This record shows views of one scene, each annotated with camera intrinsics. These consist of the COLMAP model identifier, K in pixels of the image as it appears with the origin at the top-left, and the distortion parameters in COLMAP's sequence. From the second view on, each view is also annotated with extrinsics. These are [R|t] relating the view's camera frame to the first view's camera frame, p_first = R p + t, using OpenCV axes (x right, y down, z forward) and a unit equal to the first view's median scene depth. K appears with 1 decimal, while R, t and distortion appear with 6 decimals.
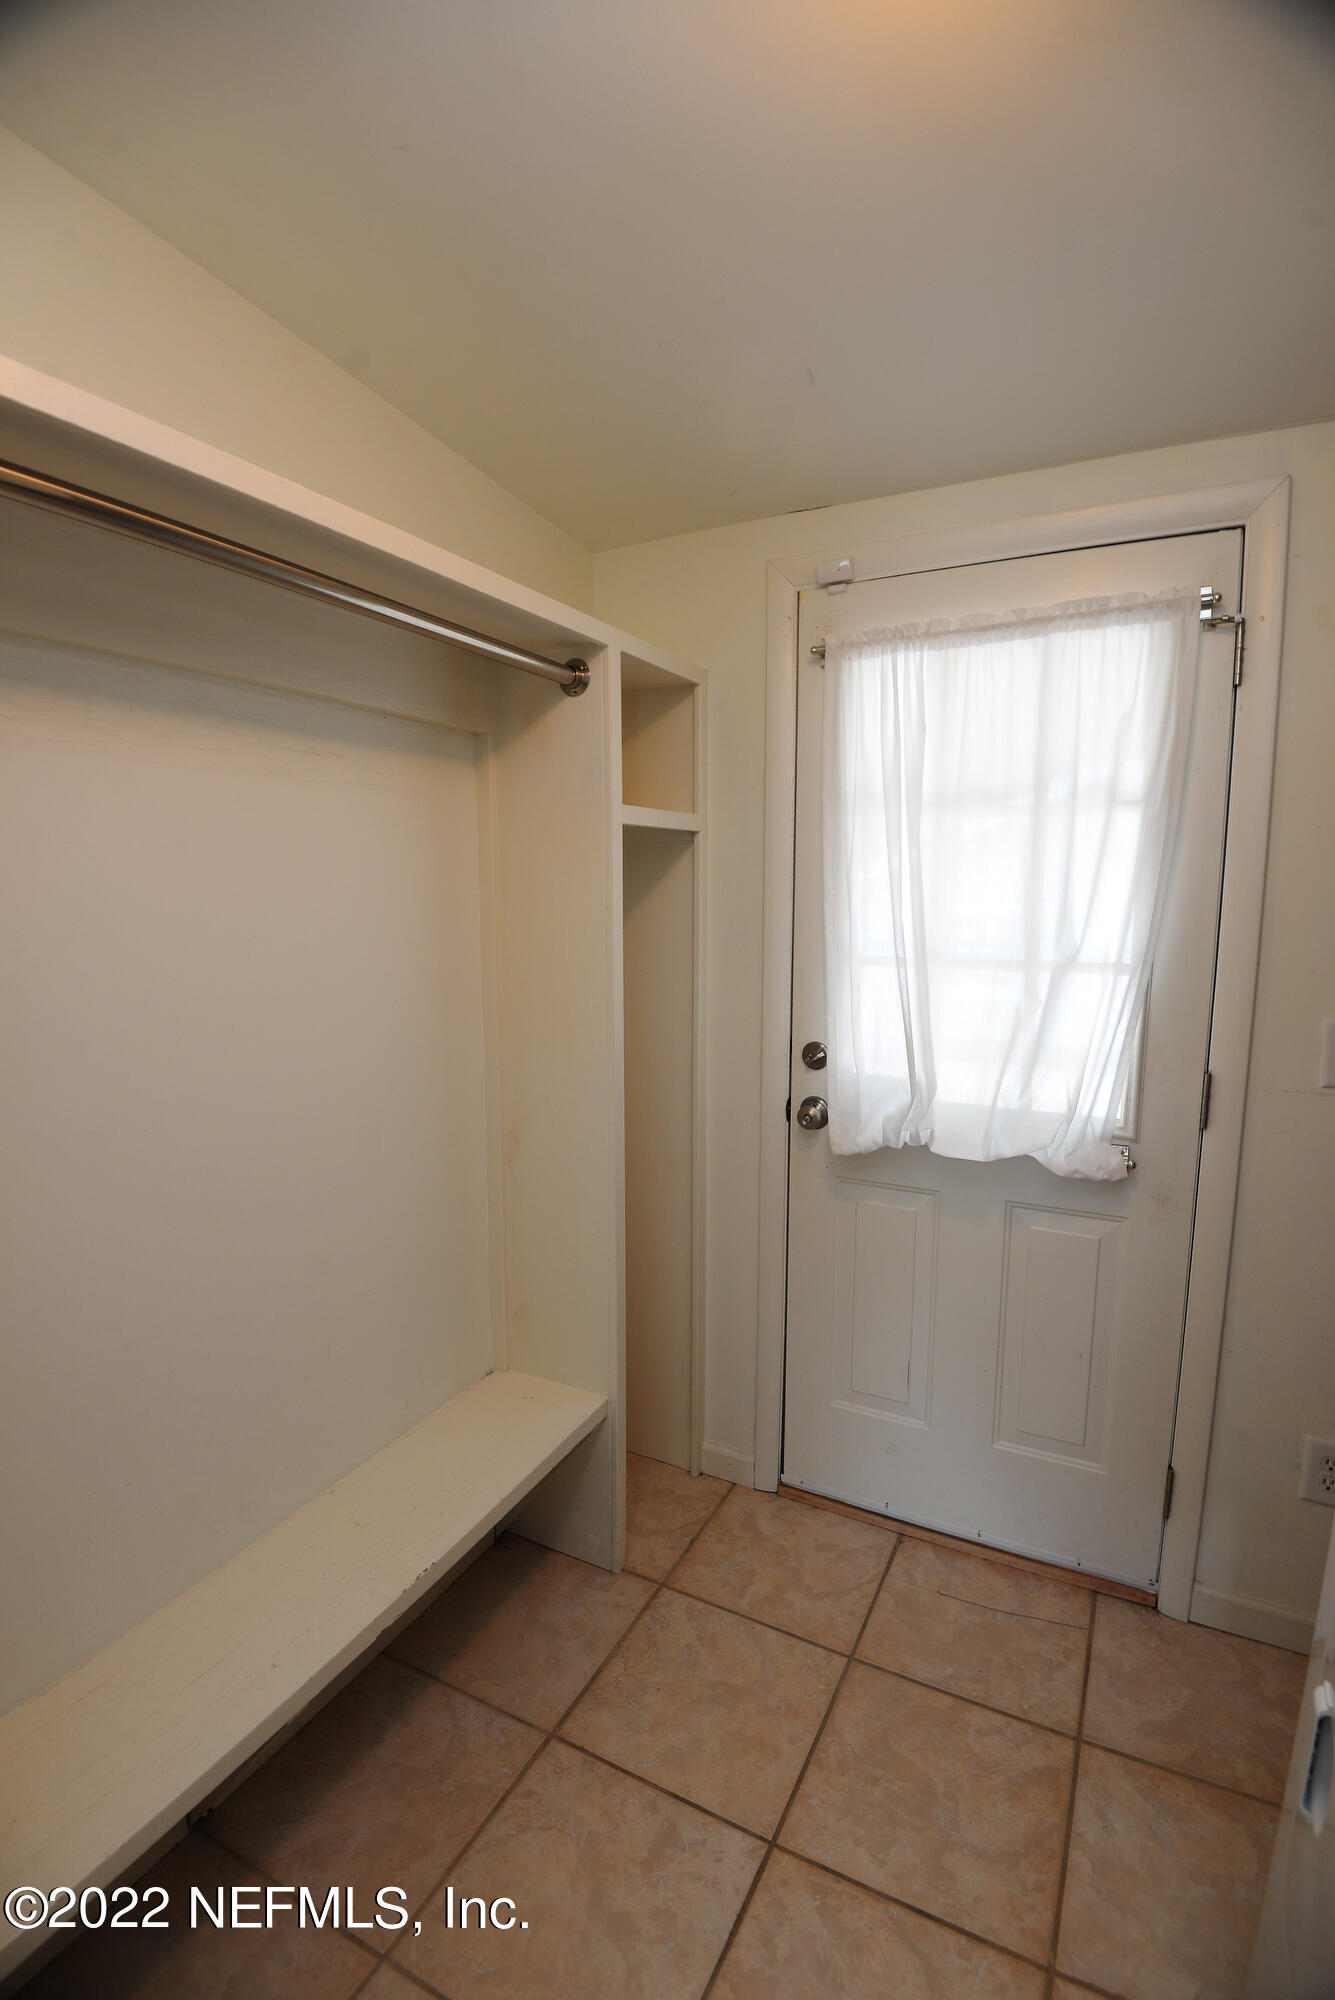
lens RADIAL K [[942.2, 0, 651.2], [0, 942.2, 1015.6], [0, 0, 1]] dist [-0.037615, -0.002351]
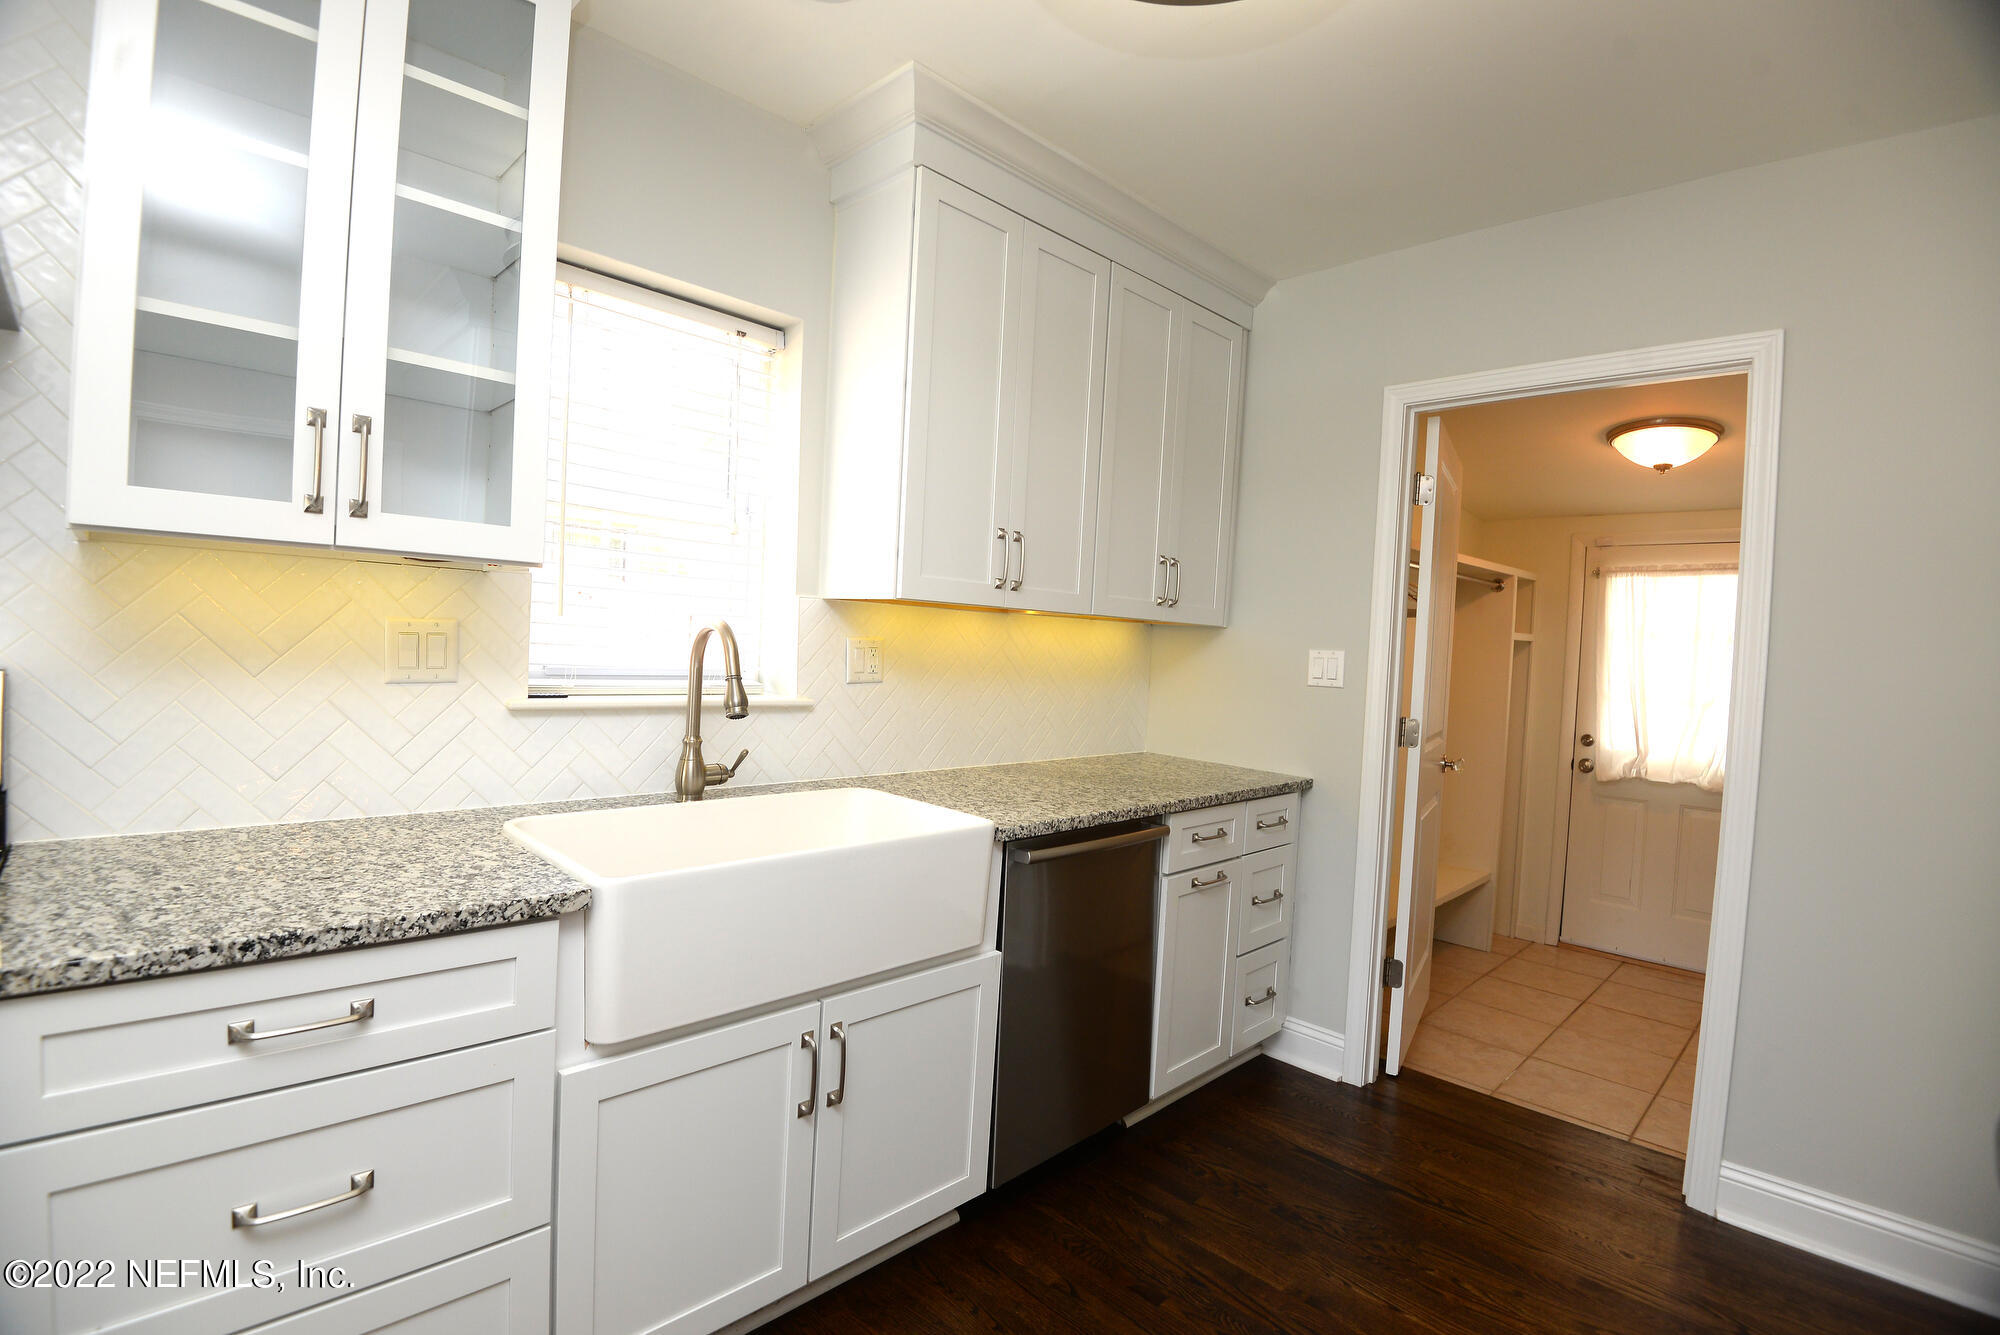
lens RADIAL K [[942.2, 0, 960.5], [0, 942.2, 667.5], [0, 0, 1]] dist [-0.037615, -0.002351]
pose [[0.947748, 0.053163, -0.314559, -0.610614], [-0.086494, 0.991906, -0.092960, 0.220140], [0.307071, 0.115311, 0.944675, -1.728054]]
